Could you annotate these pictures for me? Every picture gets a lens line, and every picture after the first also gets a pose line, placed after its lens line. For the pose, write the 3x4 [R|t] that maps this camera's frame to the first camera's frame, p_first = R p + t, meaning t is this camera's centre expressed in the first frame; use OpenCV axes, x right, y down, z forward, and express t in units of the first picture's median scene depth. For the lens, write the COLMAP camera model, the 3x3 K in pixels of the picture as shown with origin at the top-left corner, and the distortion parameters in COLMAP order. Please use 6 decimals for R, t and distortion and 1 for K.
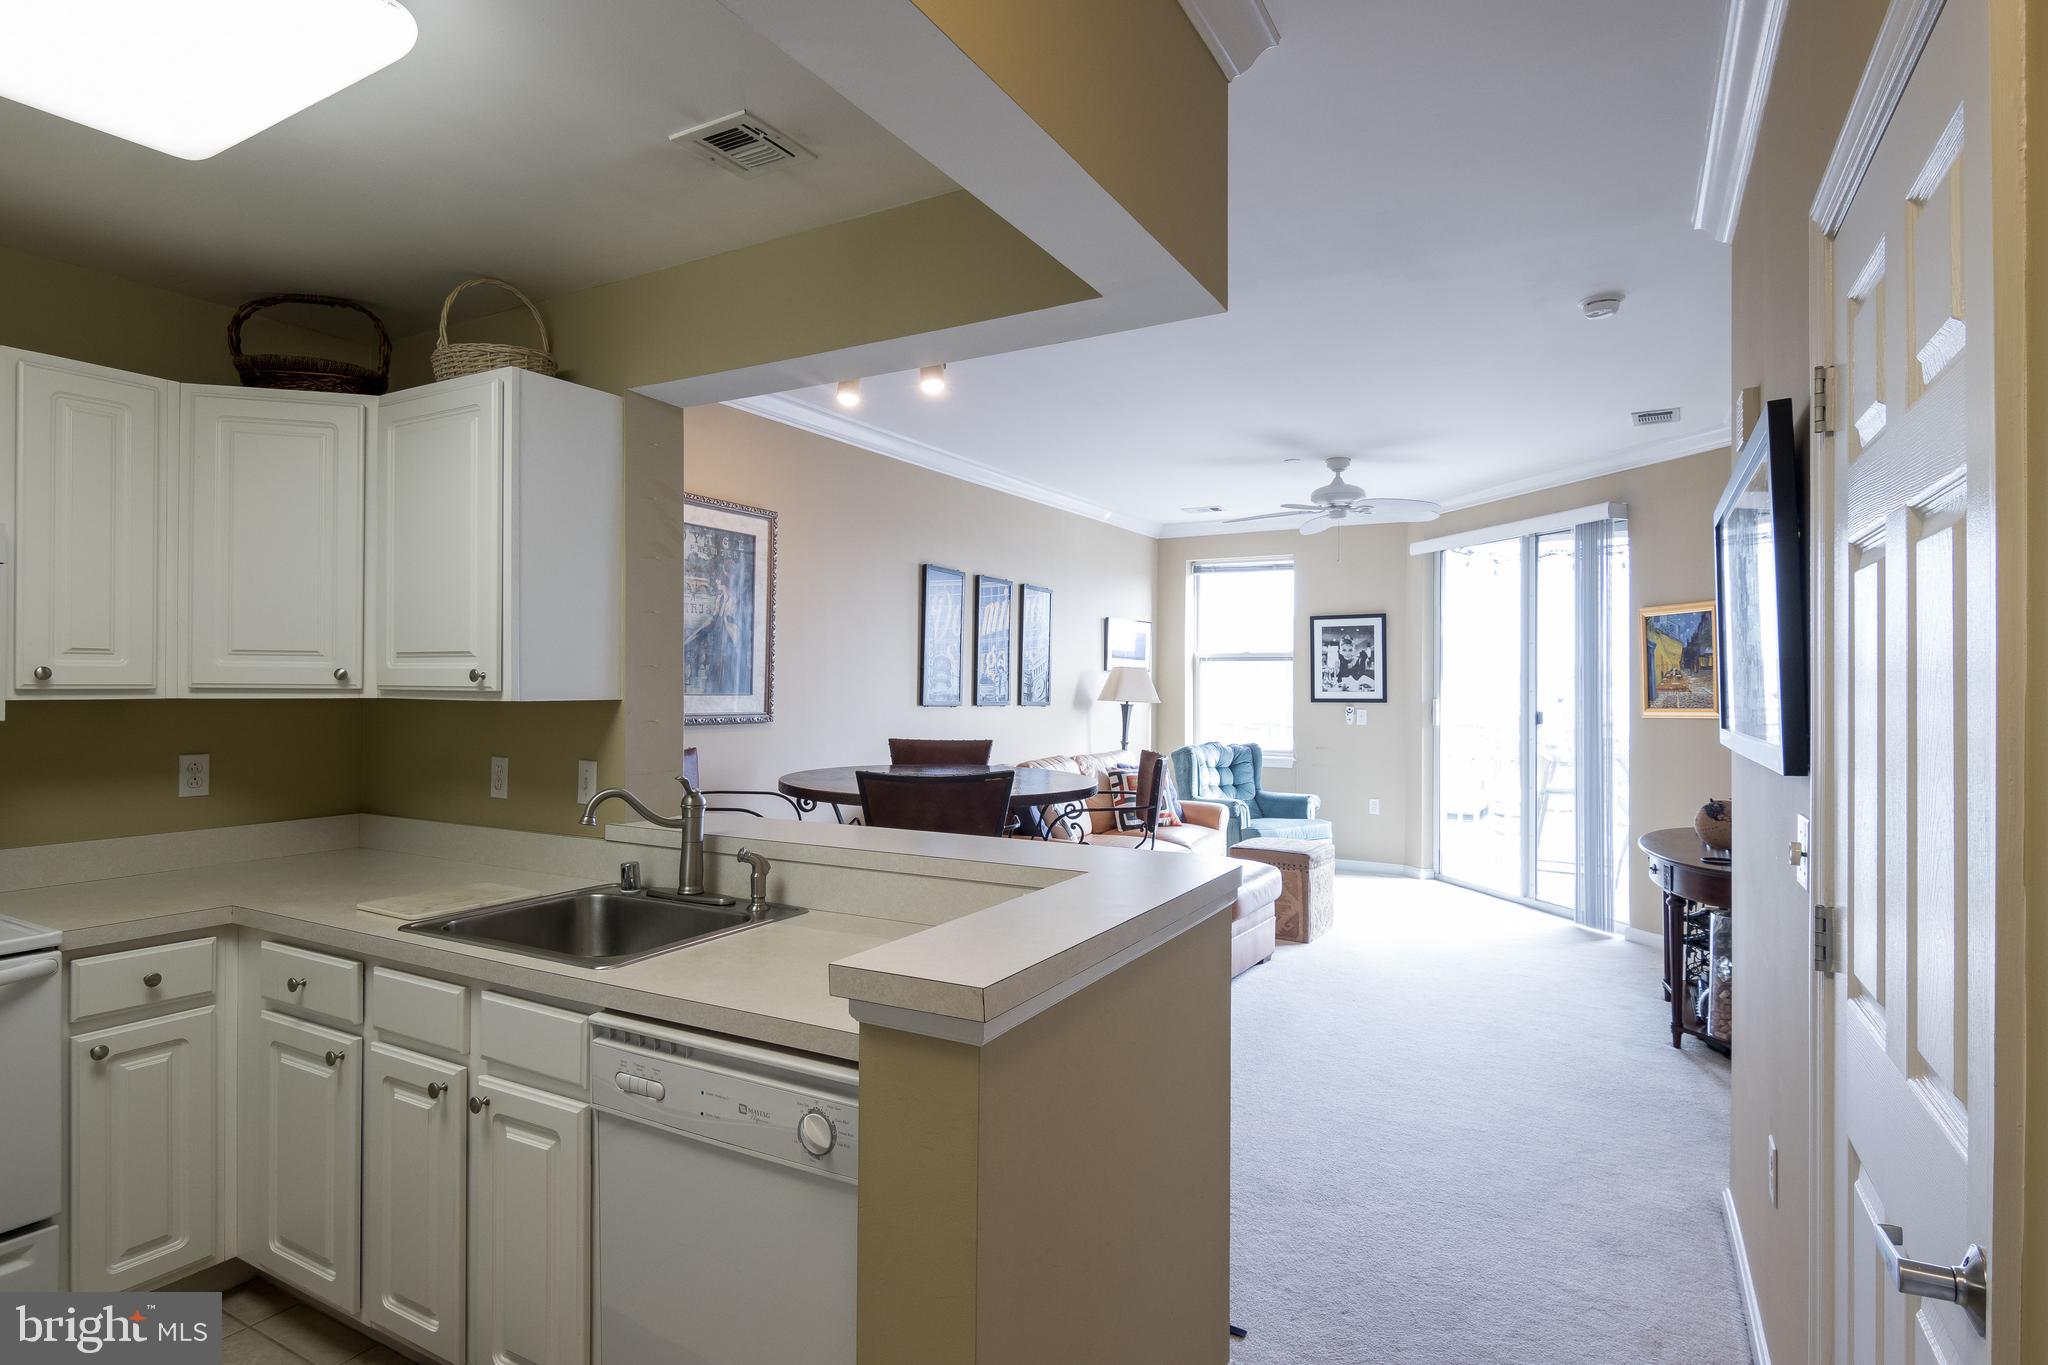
lens RADIAL K [[1047.7, 0, 1013.8], [0, 1047.7, 683.3], [0, 0, 1]] dist [0.018806, -0.011327]
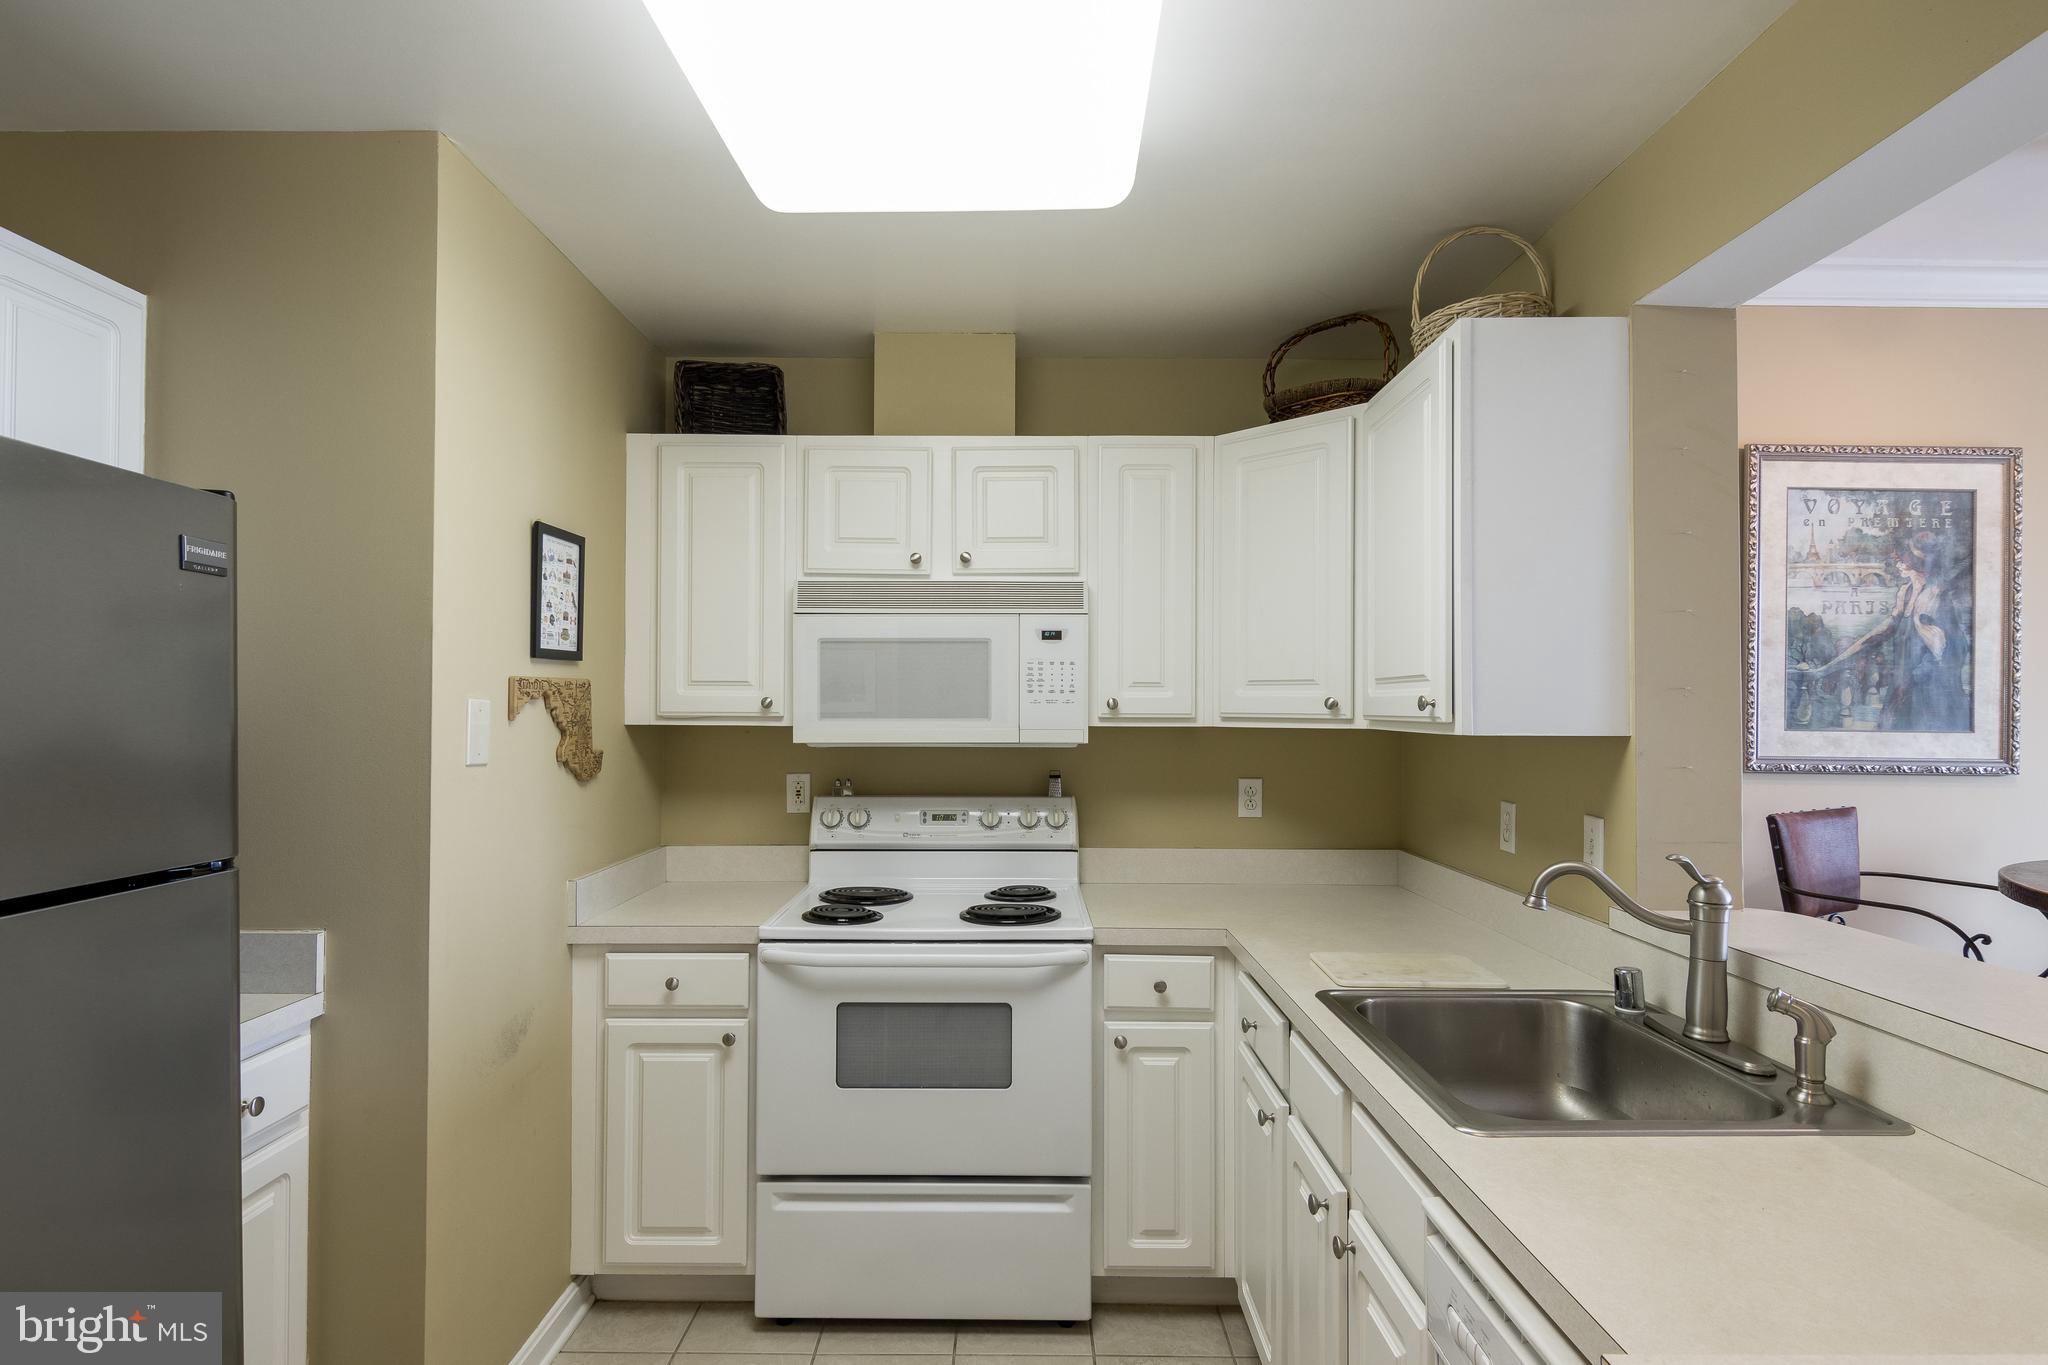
lens RADIAL K [[1045.1, 0, 1026.6], [0, 1045.1, 690.1], [0, 0, 1]] dist [0.014048, -0.009056]
pose [[0.497532, -0.017748, -0.867264, 0.025847], [-0.003099, 0.999748, -0.022237, 0.000788], [0.867440, 0.013751, 0.497351, 0.170230]]
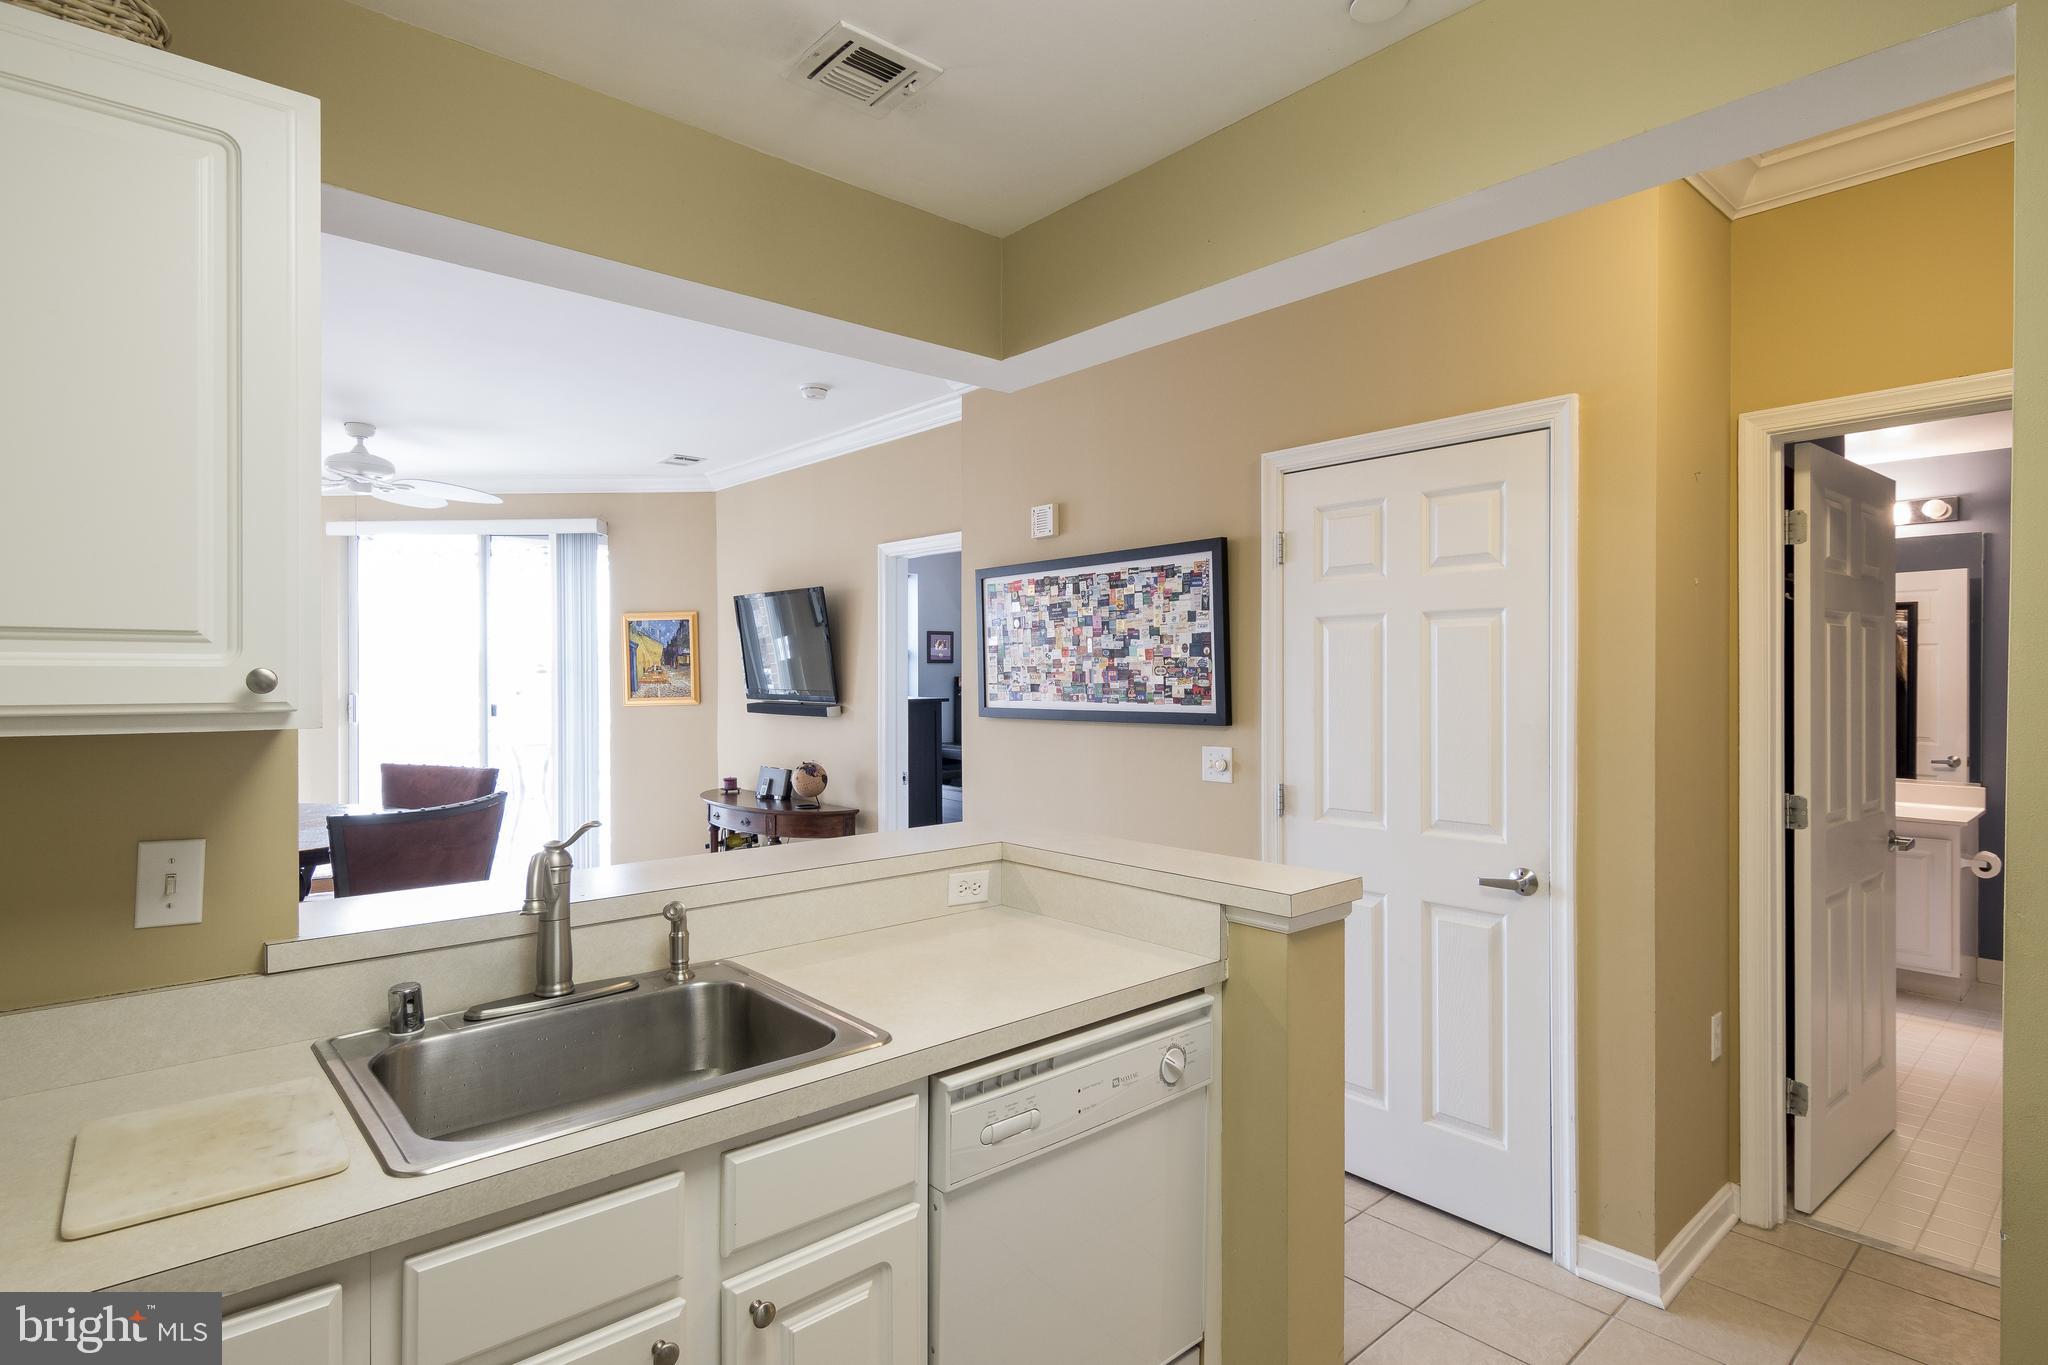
lens RADIAL K [[1047.7, 0, 1014.6], [0, 1047.7, 676.3], [0, 0, 1]] dist [0.018806, -0.011327]
pose [[0.328752, -0.003996, 0.944408, -0.465585], [0.002437, 0.999991, 0.003383, -0.005326], [-0.944413, 0.001190, 0.328759, 0.265000]]
